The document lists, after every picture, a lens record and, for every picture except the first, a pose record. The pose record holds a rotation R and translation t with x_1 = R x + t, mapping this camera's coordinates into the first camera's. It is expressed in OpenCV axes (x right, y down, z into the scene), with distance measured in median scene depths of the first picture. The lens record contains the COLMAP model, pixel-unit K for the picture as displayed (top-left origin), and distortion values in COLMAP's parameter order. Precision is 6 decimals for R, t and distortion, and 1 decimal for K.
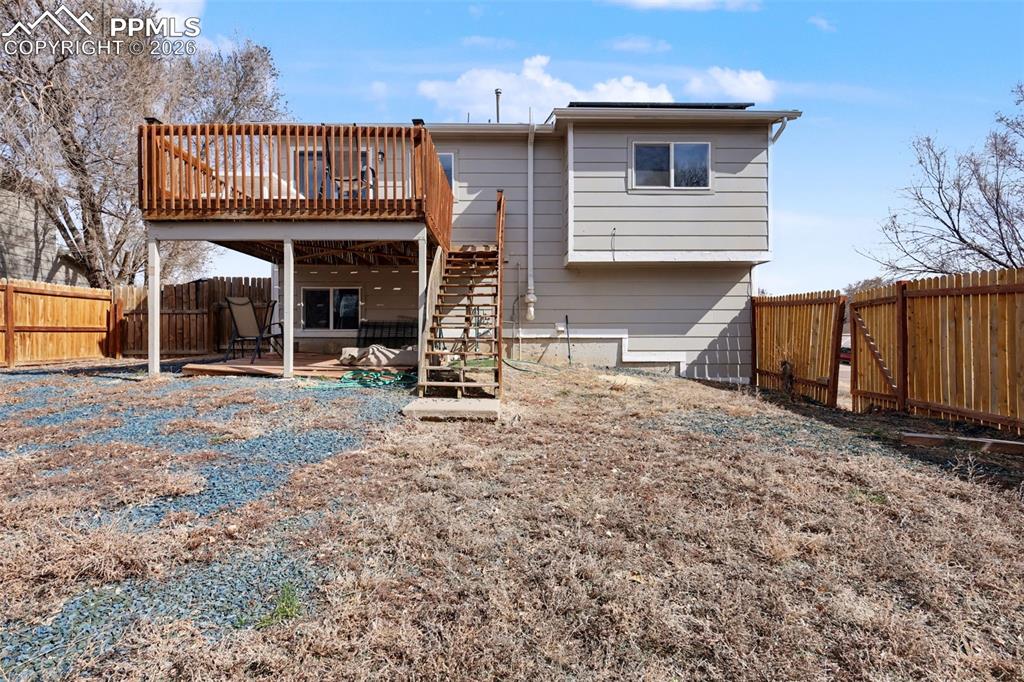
lens RADIAL K [[471.0, 0, 512.6], [0, 471.0, 337.7], [0, 0, 1]] dist [0.003379, 0.000313]
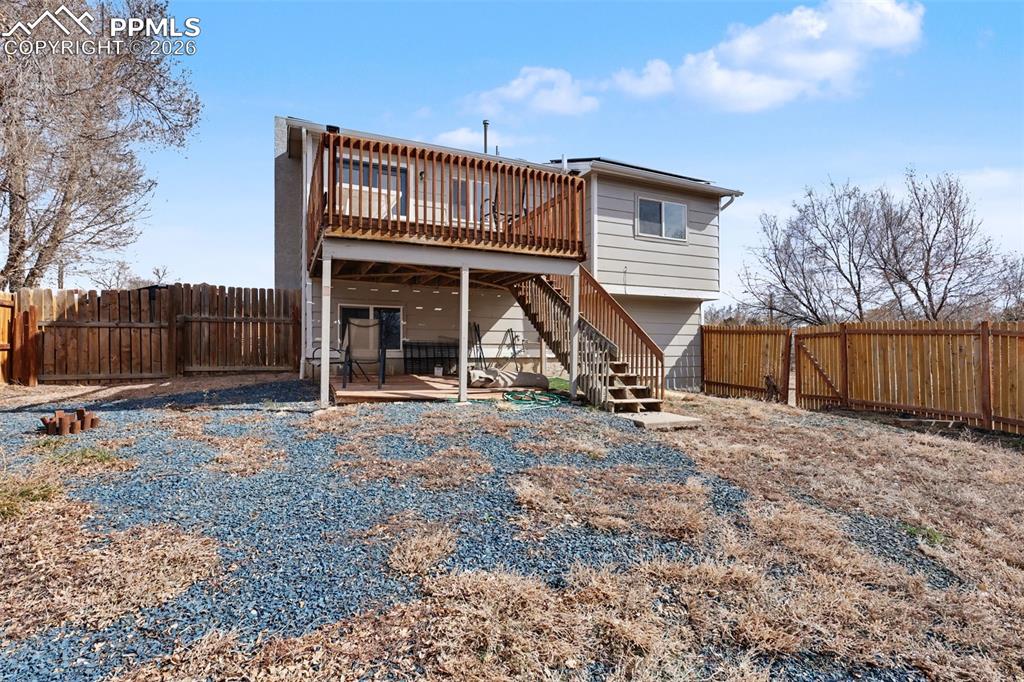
lens RADIAL K [[471.0, 0, 515.3], [0, 471.0, 349.7], [0, 0, 1]] dist [0.003379, 0.000313]
pose [[0.916125, 0.002641, 0.400883, -0.524105], [-0.003049, 0.999995, 0.000381, -0.019228], [-0.400880, -0.001571, 0.916129, 0.008760]]
